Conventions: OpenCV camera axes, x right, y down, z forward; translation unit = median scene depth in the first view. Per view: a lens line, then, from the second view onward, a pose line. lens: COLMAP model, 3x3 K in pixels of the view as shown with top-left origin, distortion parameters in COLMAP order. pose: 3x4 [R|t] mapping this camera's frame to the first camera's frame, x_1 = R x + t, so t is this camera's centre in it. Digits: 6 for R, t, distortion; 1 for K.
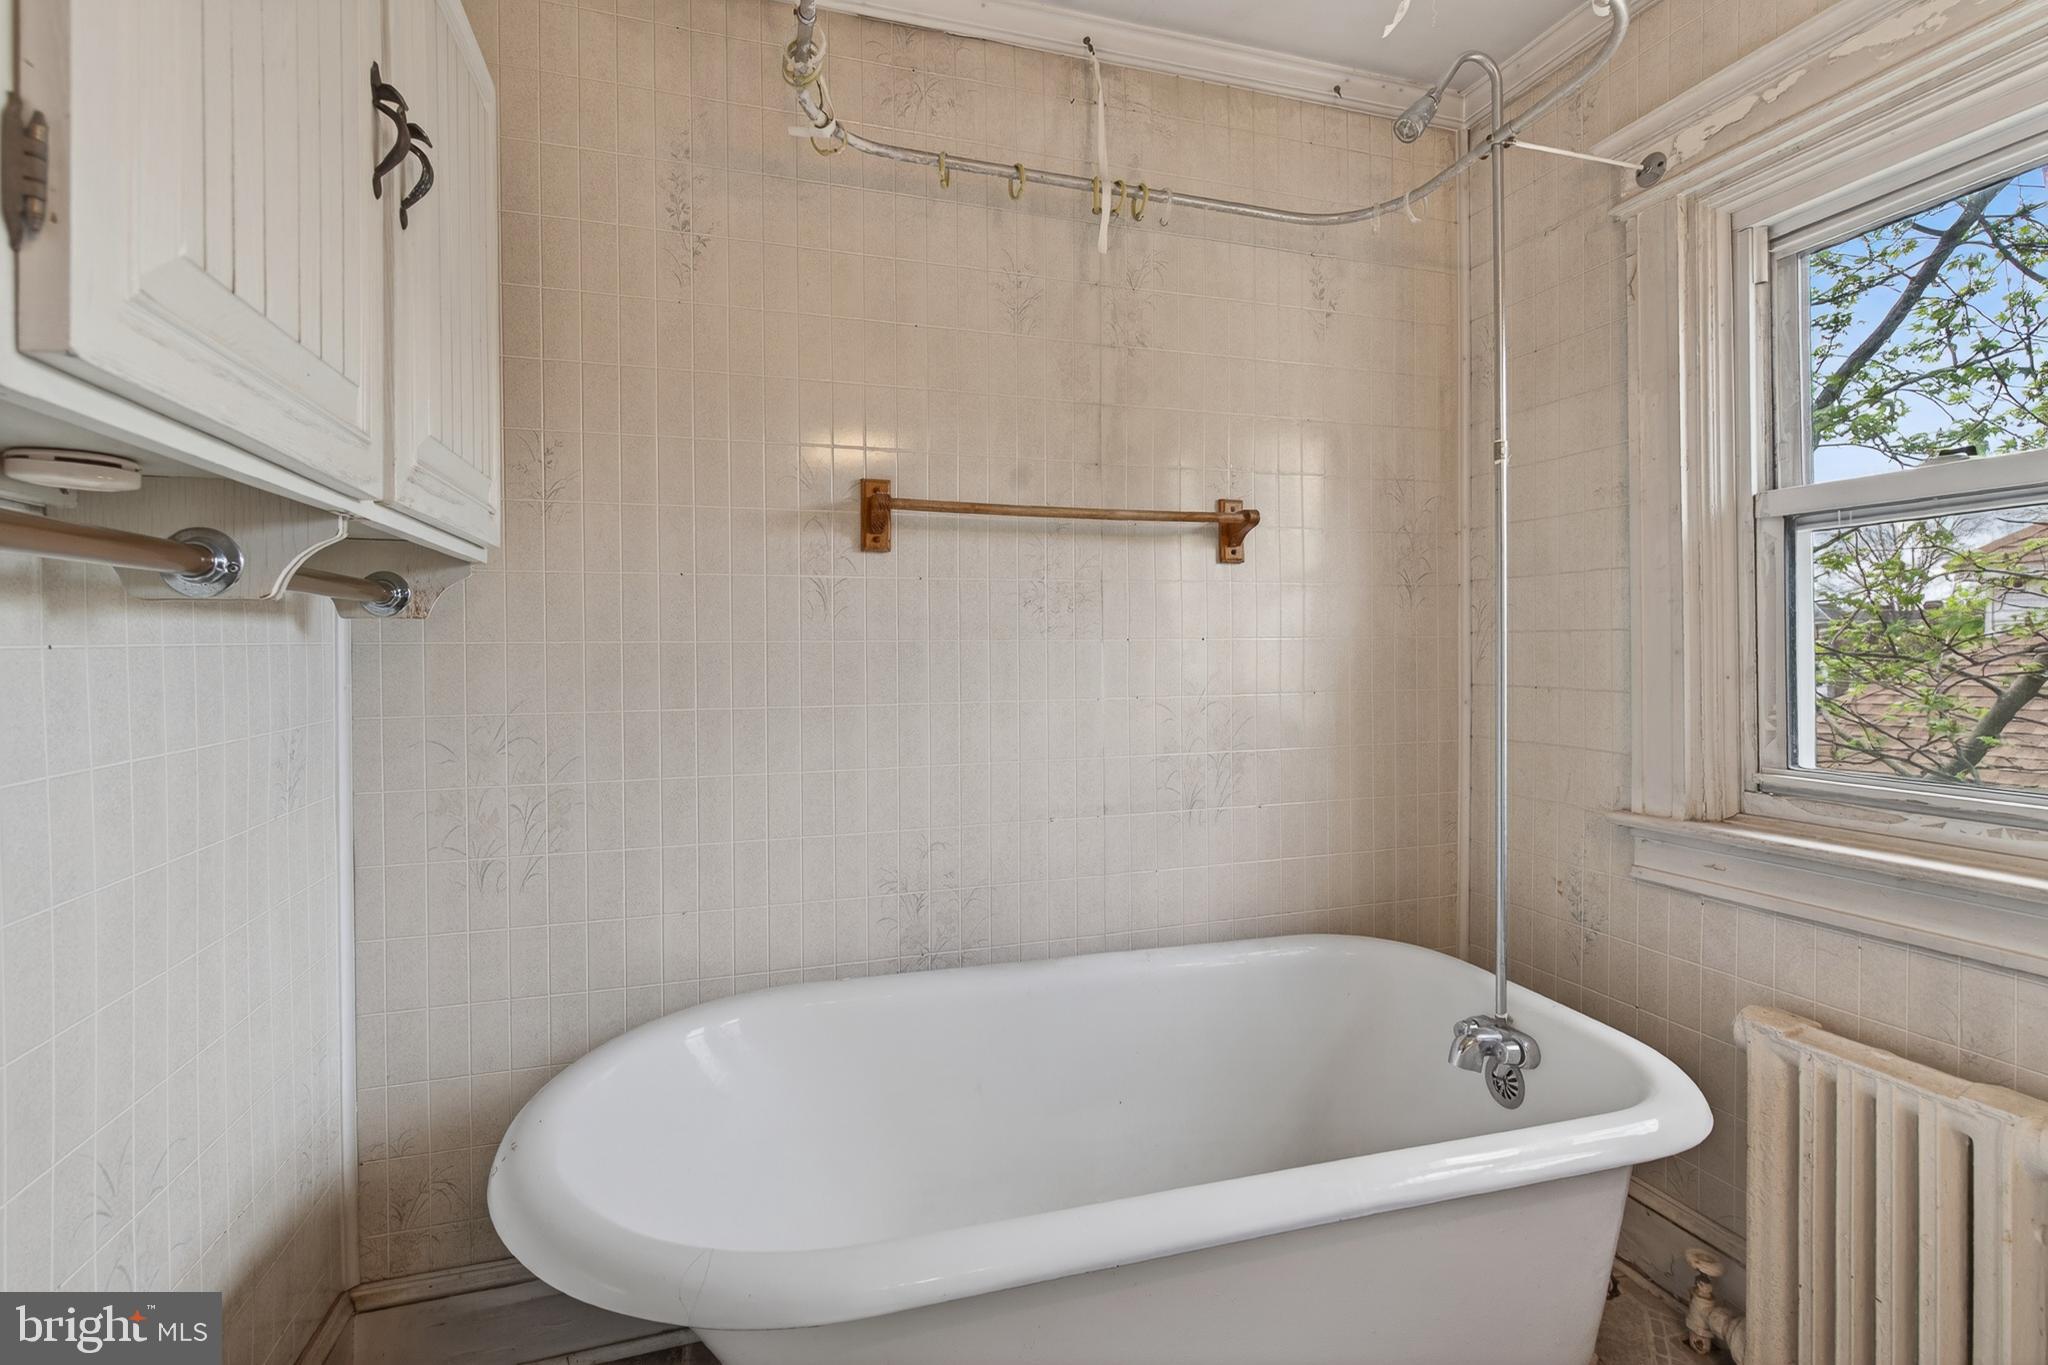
lens RADIAL K [[932.6, 0, 1009.1], [0, 932.6, 655.8], [0, 0, 1]] dist [0.007280, -0.003889]
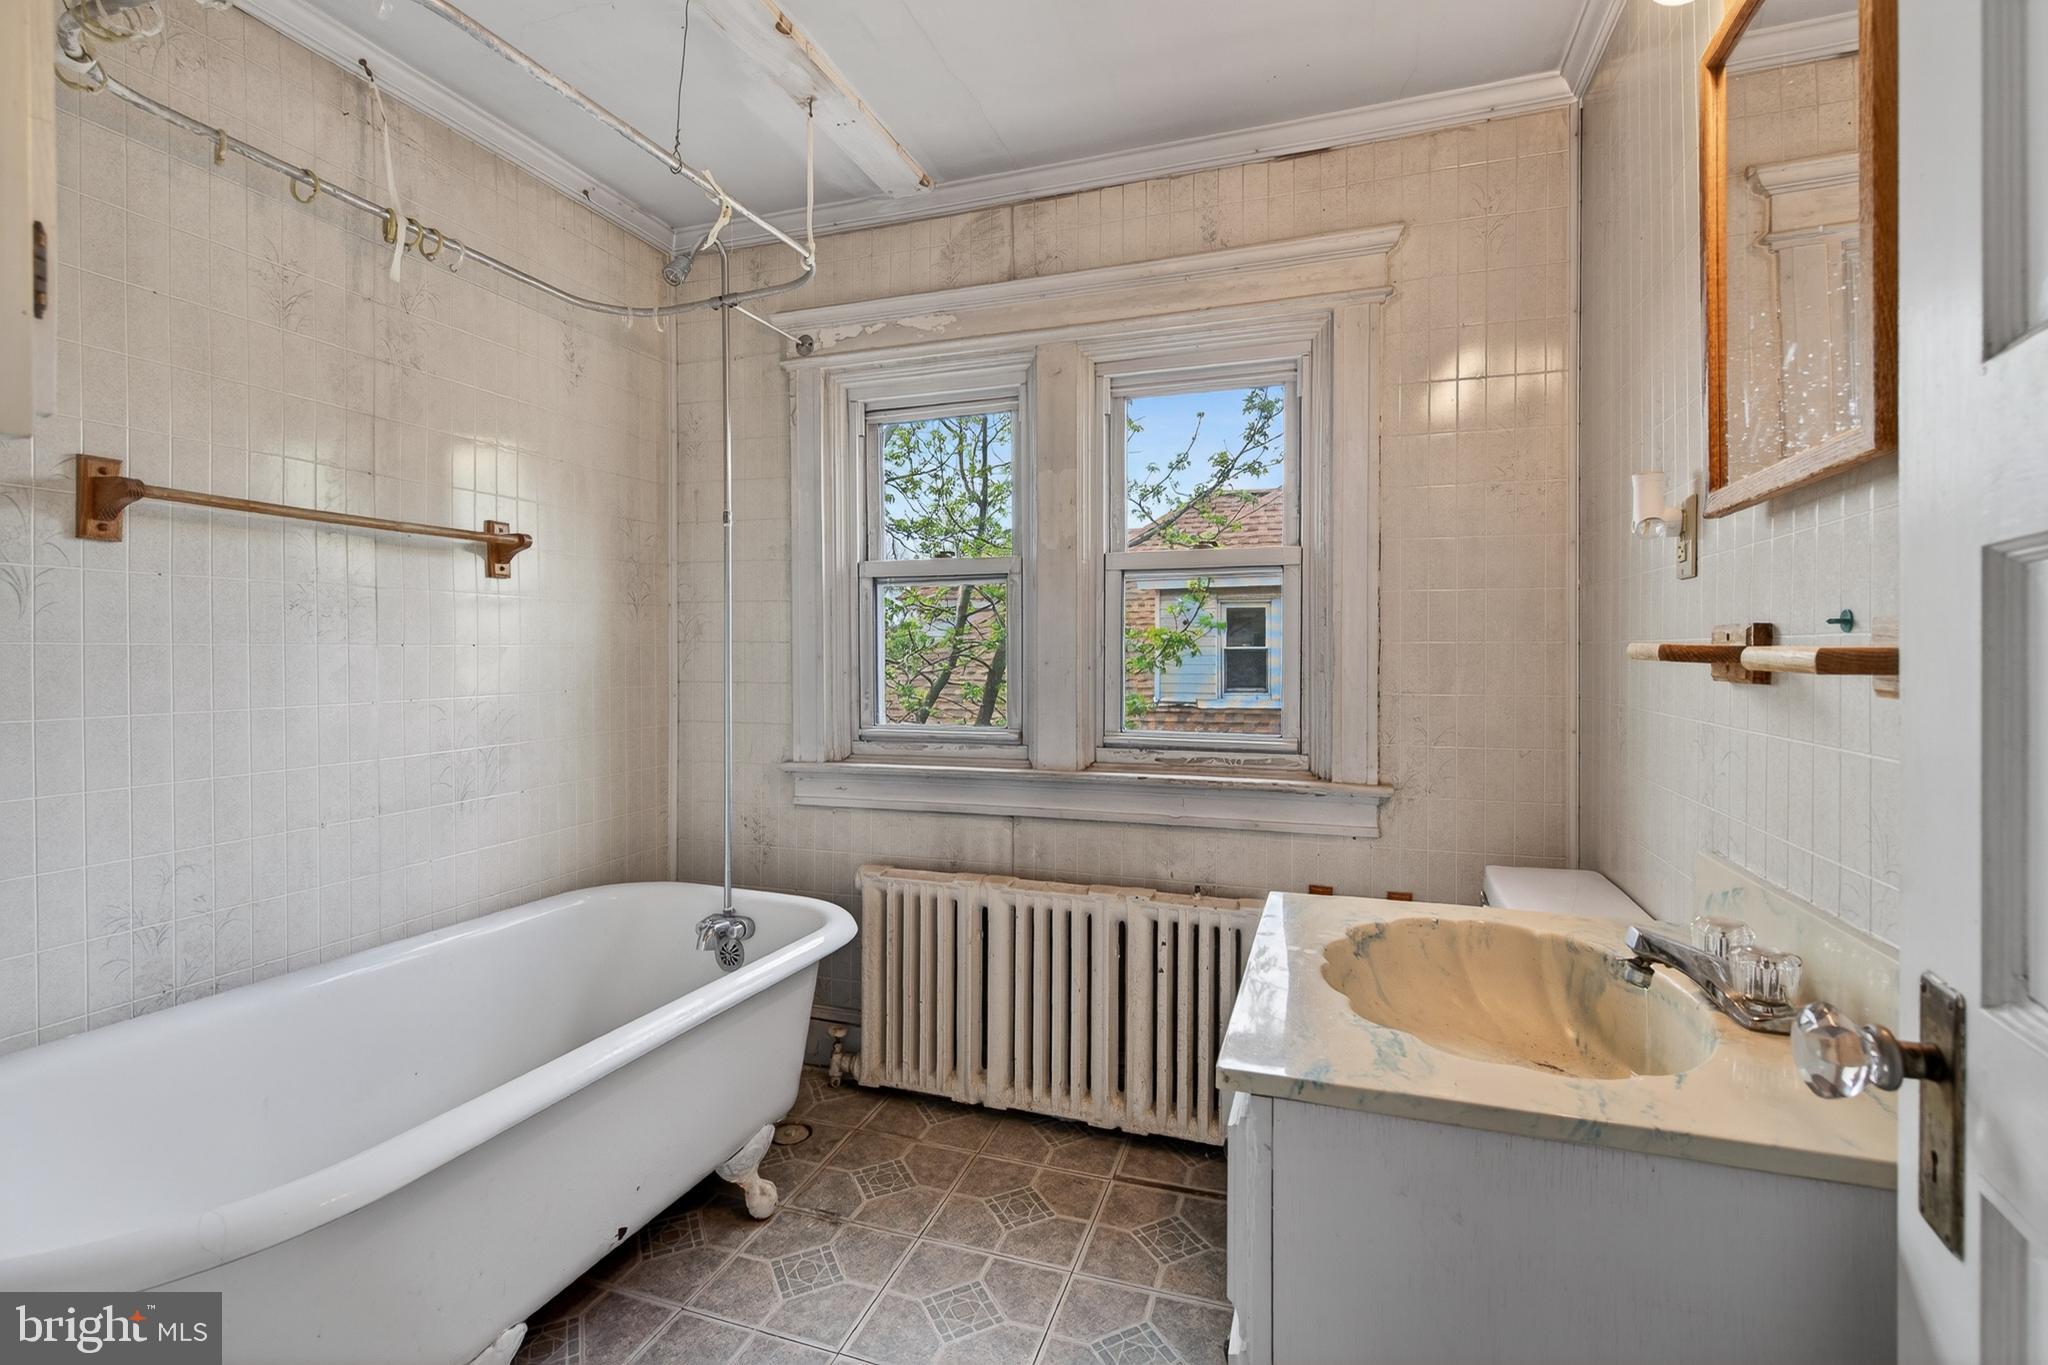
lens RADIAL K [[932.6, 0, 1023.9], [0, 932.6, 669.4], [0, 0, 1]] dist [0.007280, -0.003889]
pose [[0.600376, -0.009833, 0.799658, -0.325306], [0.002653, 0.999943, 0.010304, 0.001778], [-0.799714, -0.004065, 0.600368, -0.212508]]
